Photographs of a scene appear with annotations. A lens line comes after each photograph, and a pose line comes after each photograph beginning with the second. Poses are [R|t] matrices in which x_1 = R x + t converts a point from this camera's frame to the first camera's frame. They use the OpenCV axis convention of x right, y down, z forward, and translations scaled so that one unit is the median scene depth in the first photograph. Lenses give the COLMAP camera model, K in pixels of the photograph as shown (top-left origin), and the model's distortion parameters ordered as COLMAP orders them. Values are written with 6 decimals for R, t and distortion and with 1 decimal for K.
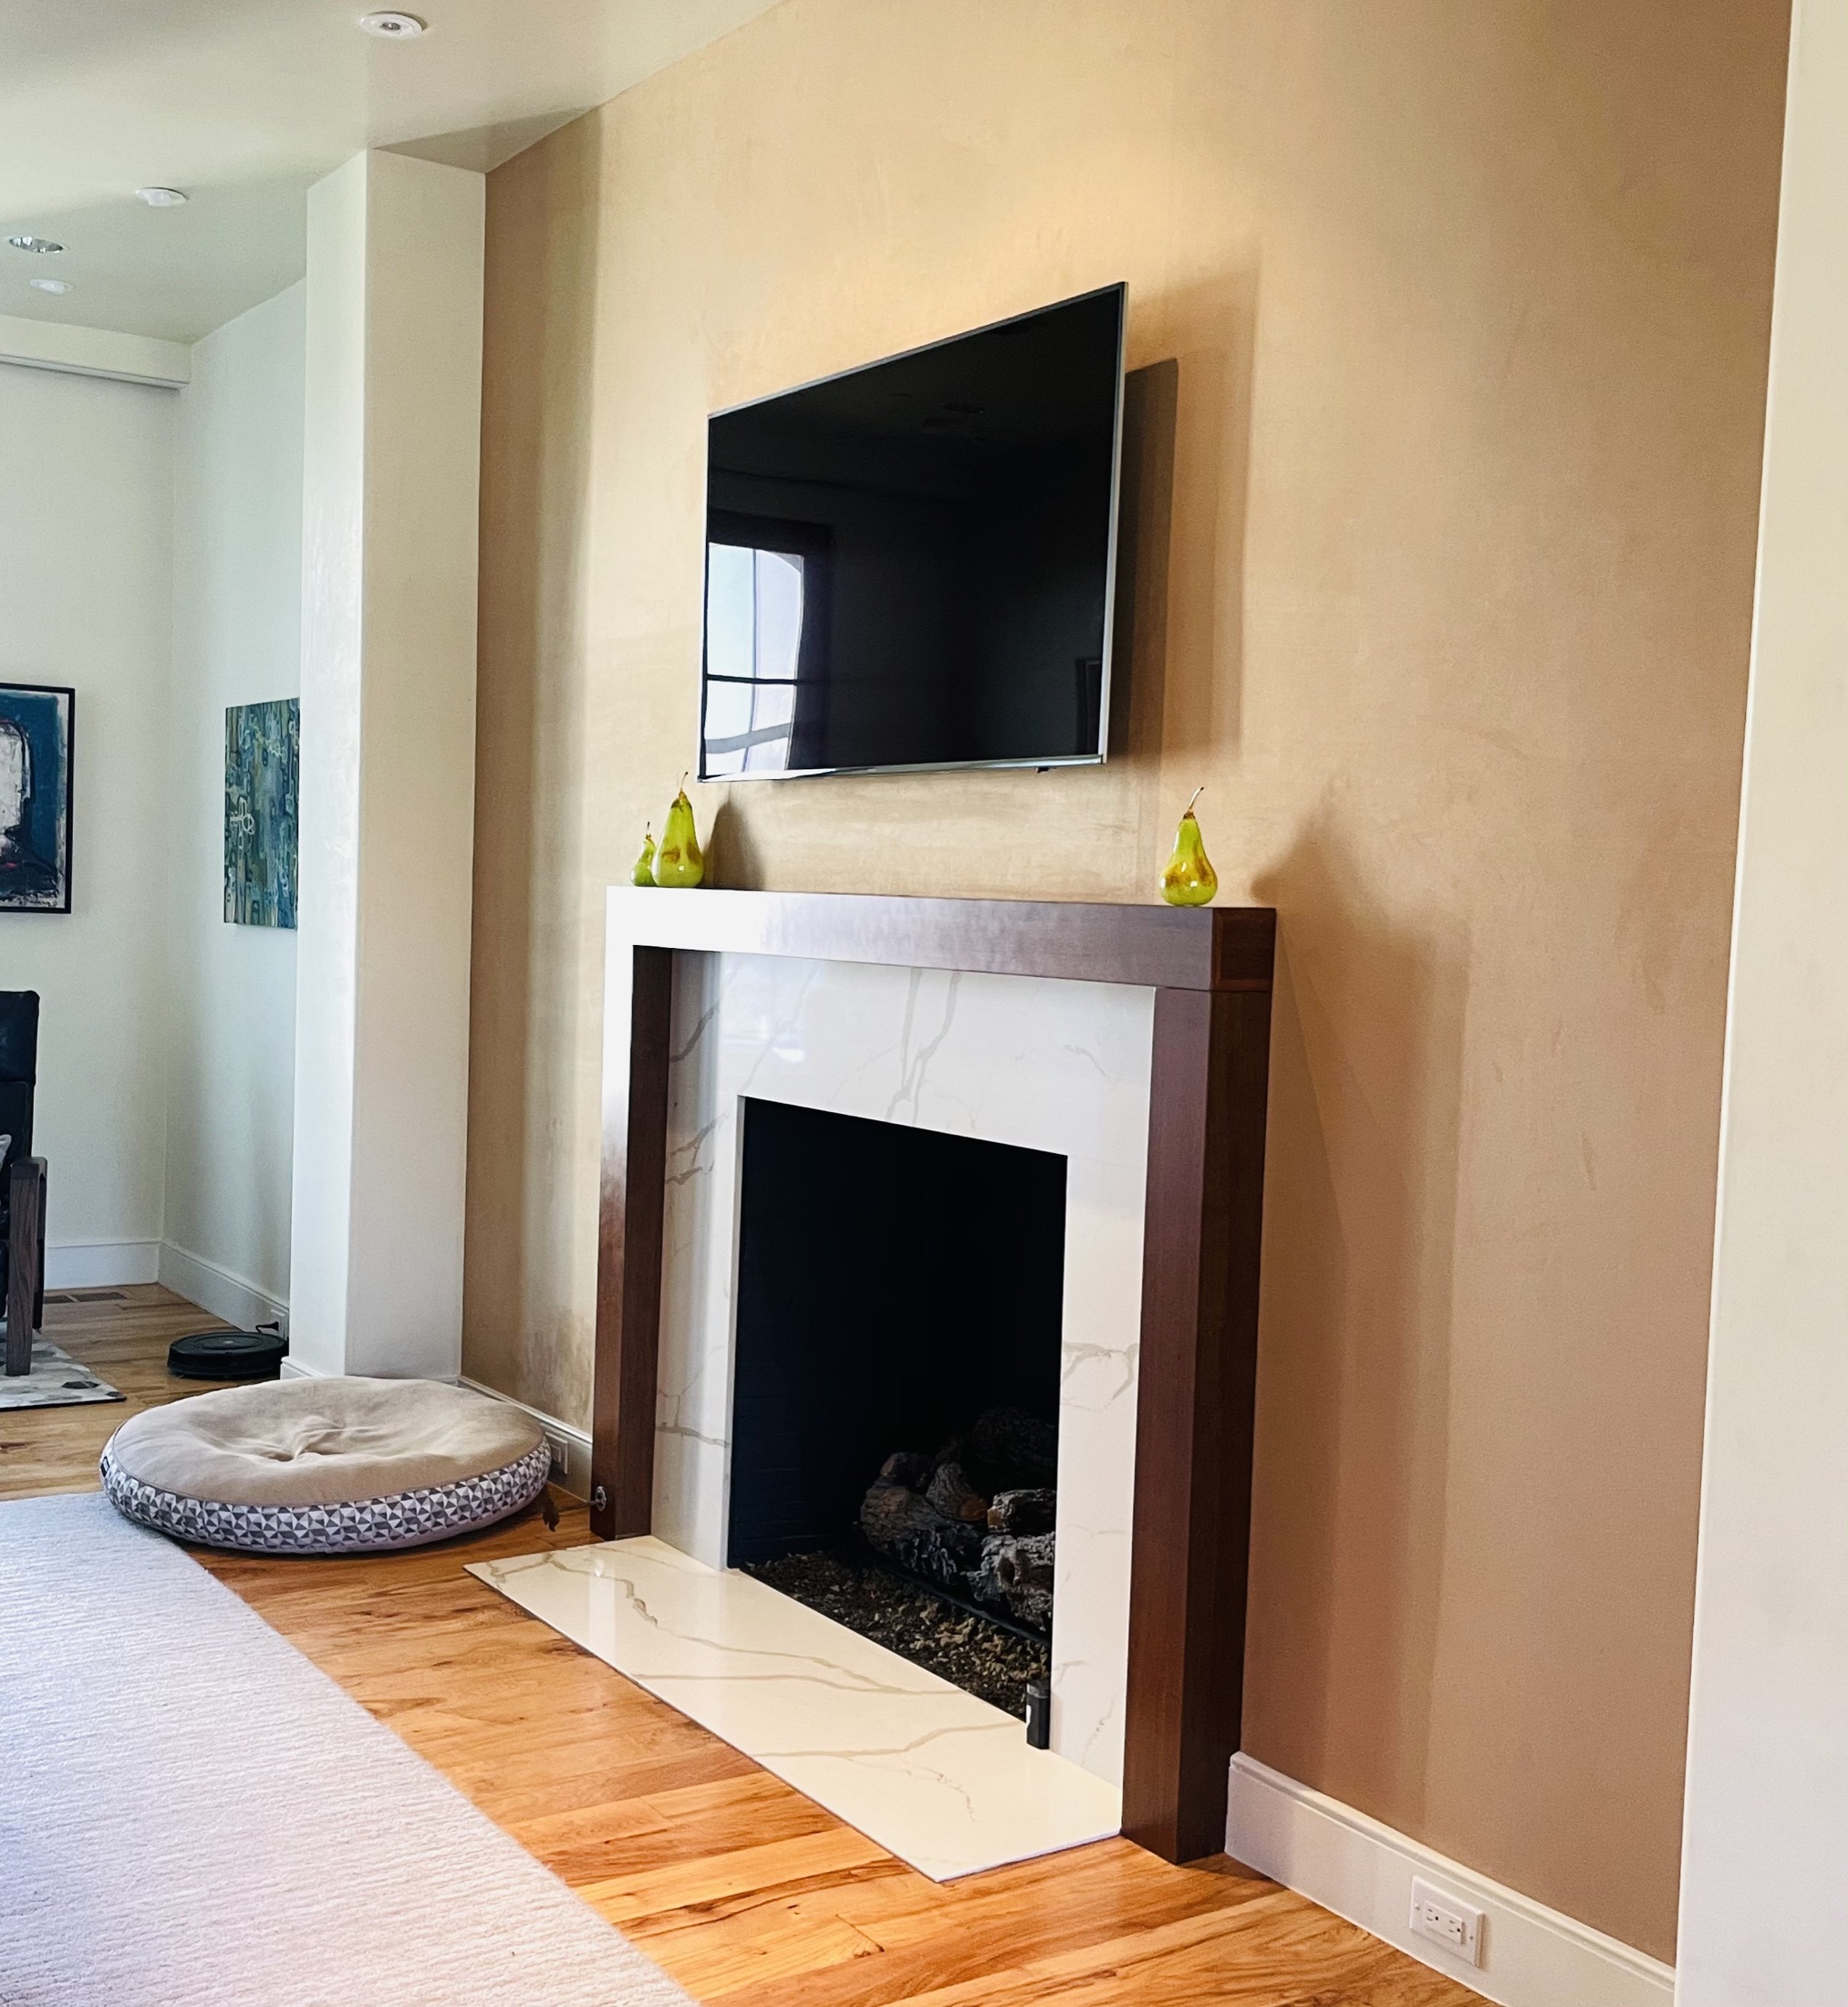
lens RADIAL K [[2264.8, 0, 776.4], [0, 2264.8, 1040.5], [0, 0, 1]] dist [0.178380, -0.472906]
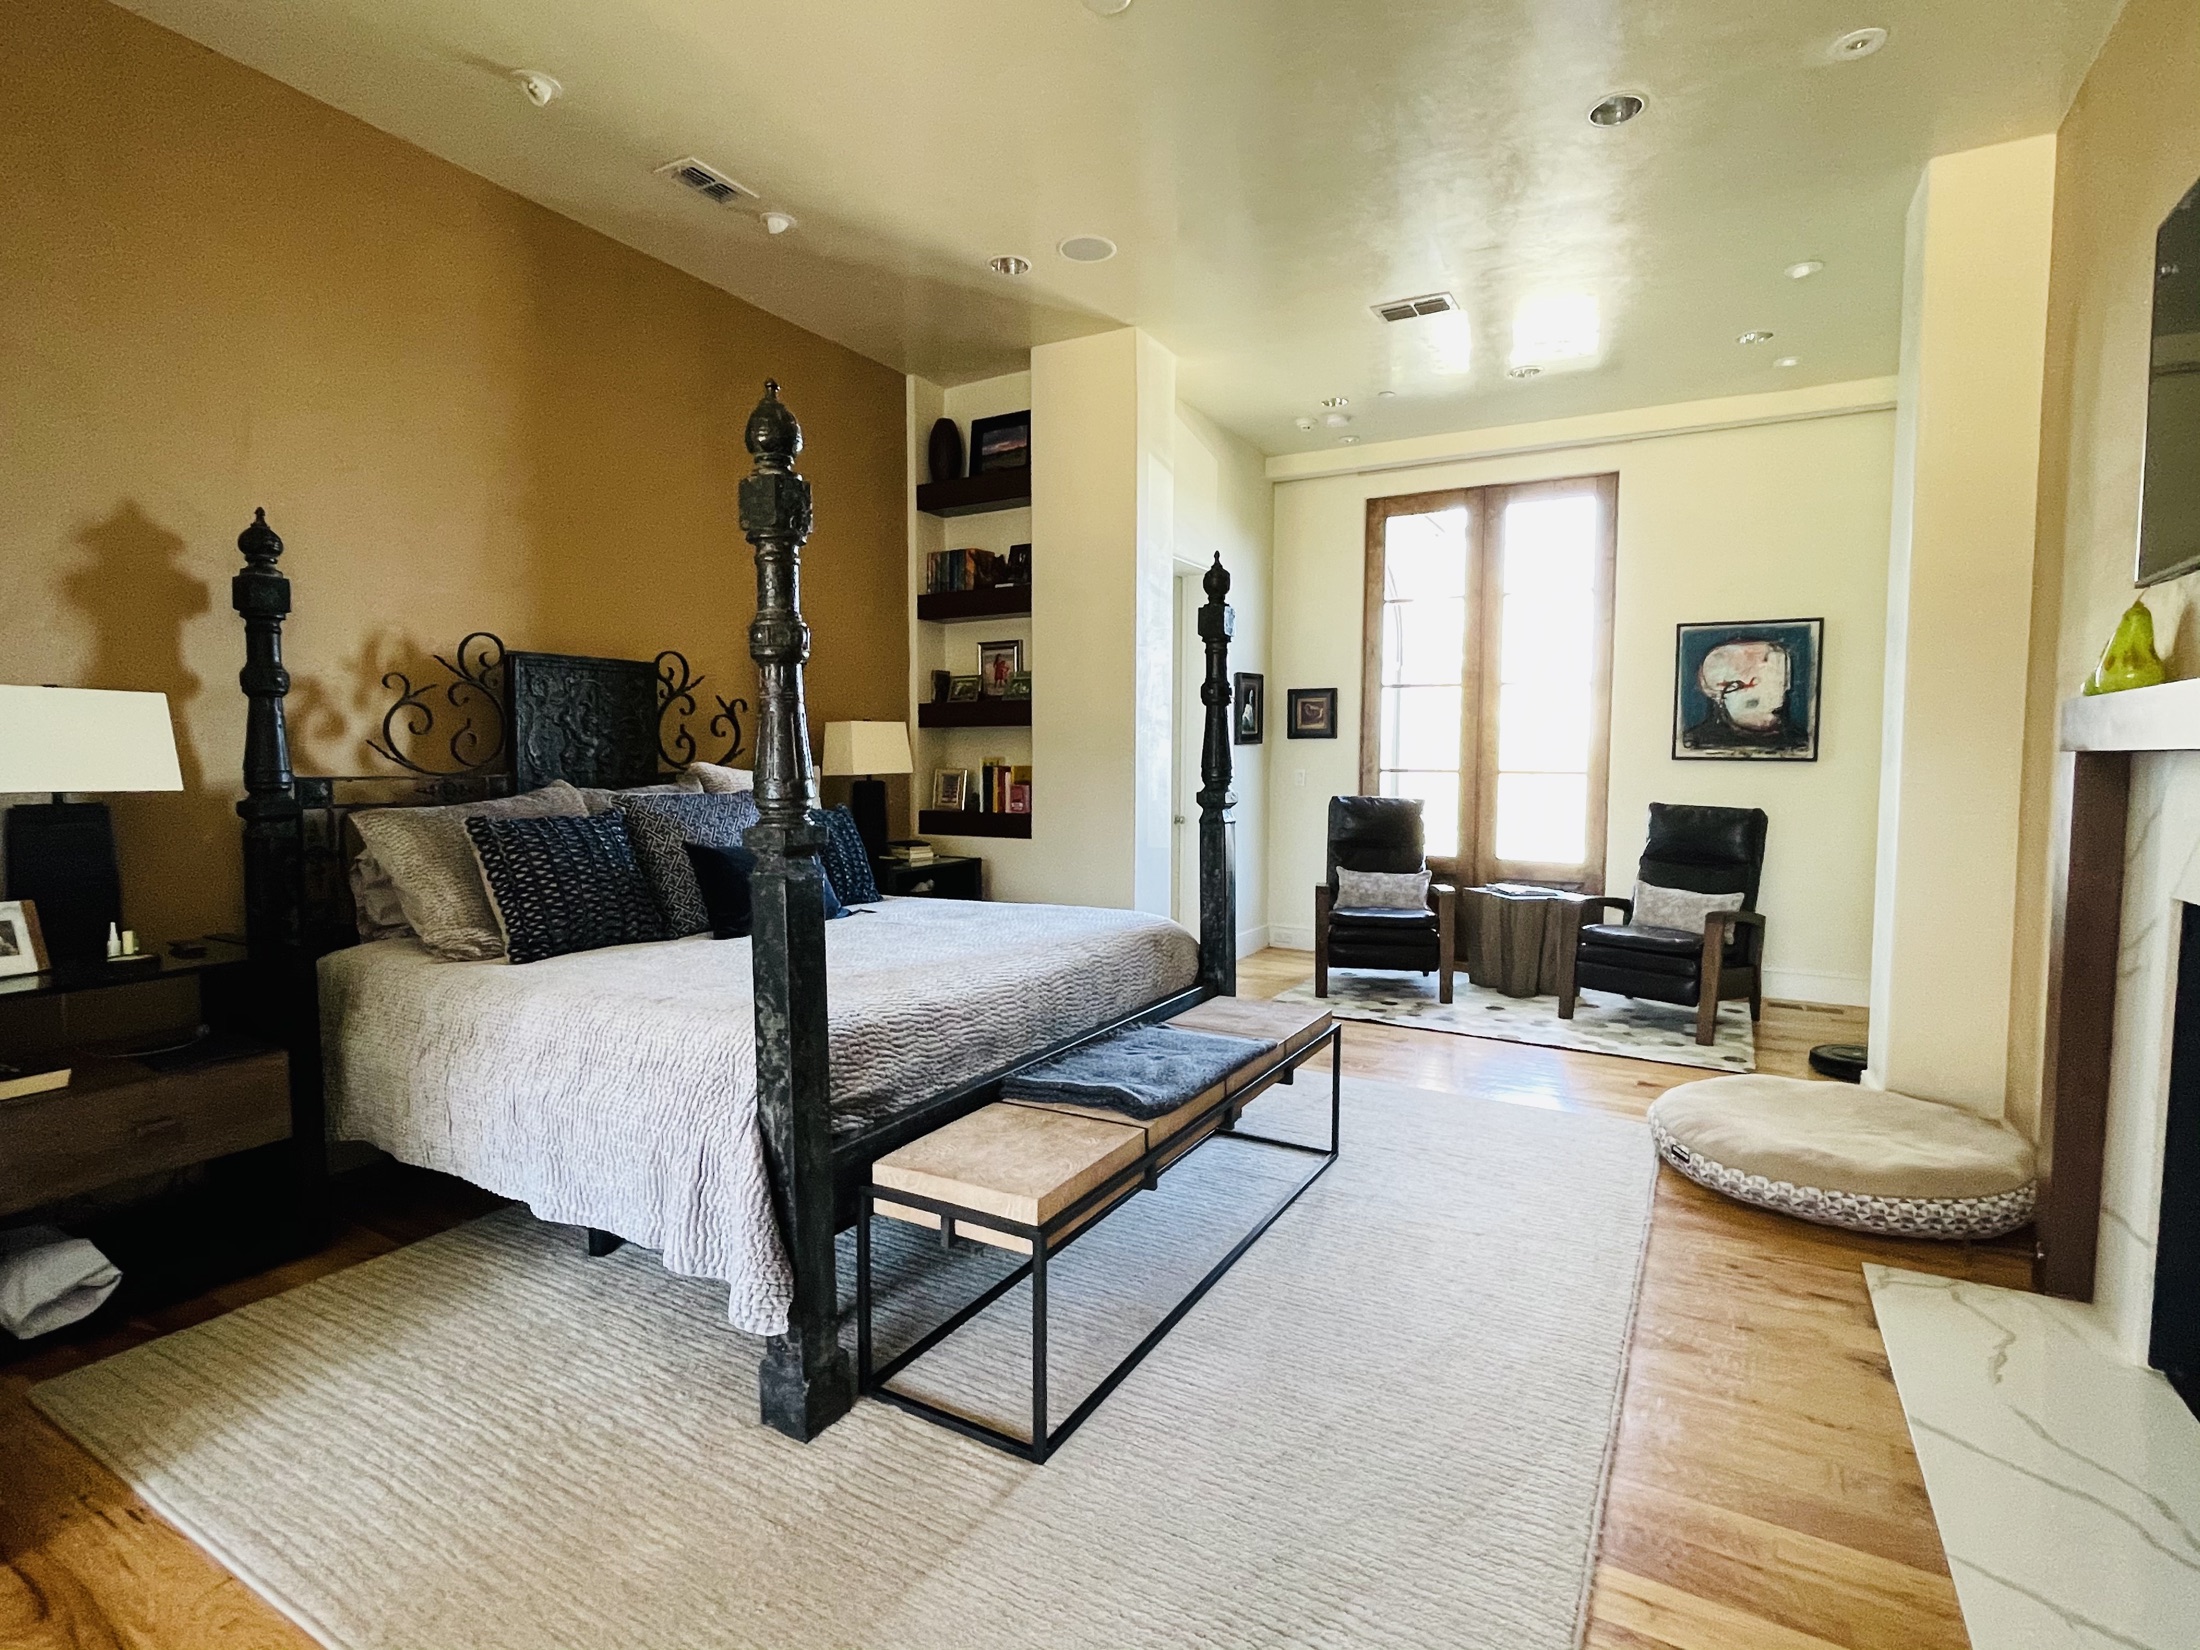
lens RADIAL K [[1079.0, 0, 1100.0], [0, 1079.0, 825.0], [0, 0, 1]] dist [-0.000062, 0.001203]
pose [[0.478313, 0.024910, -0.877836, 0.184844], [-0.045942, 0.998939, 0.003313, 0.013479], [0.876987, 0.038745, 0.478950, 0.389342]]
